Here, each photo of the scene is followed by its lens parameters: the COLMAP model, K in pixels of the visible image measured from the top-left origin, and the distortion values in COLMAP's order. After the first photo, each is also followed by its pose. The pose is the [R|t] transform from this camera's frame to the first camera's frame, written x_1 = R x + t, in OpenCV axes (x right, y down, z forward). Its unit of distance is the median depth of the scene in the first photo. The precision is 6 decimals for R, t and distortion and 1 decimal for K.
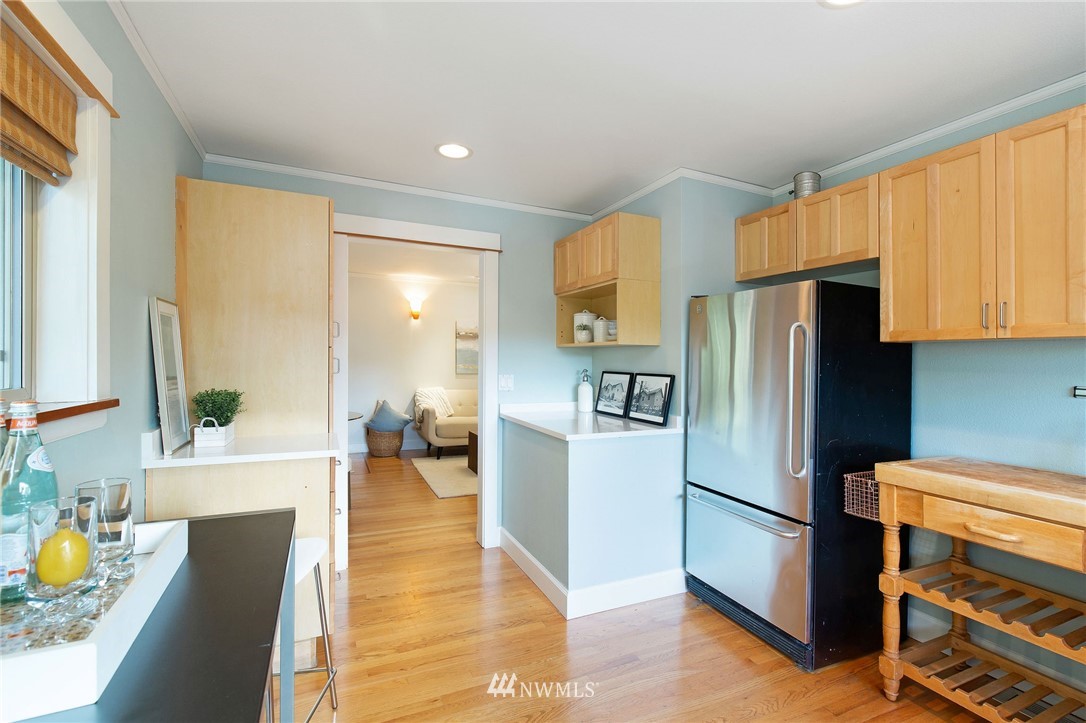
lens RADIAL K [[495.6, 0, 545.3], [0, 495.6, 358.3], [0, 0, 1]] dist [-0.004814, 0.000859]
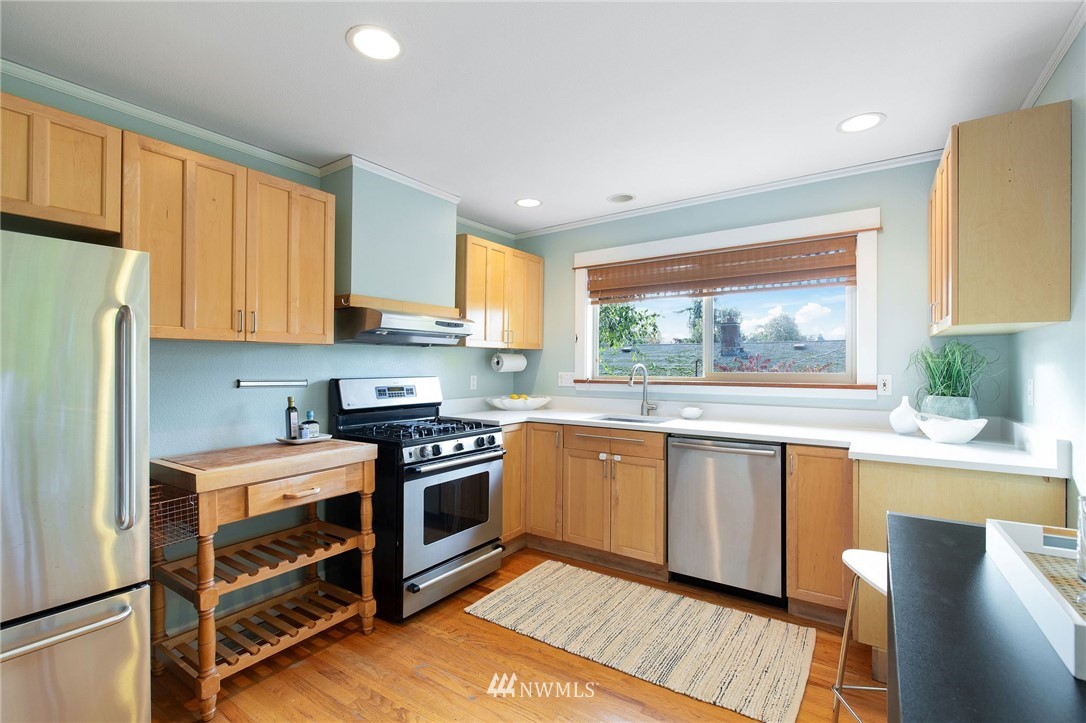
lens RADIAL K [[495.6, 0, 532.1], [0, 495.6, 364.4], [0, 0, 1]] dist [-0.004814, 0.000859]
pose [[-0.513436, -0.010138, 0.858068, -0.450905], [-0.004878, 0.999949, 0.008896, 0.001375], [-0.858114, 0.000382, -0.513459, 1.012635]]
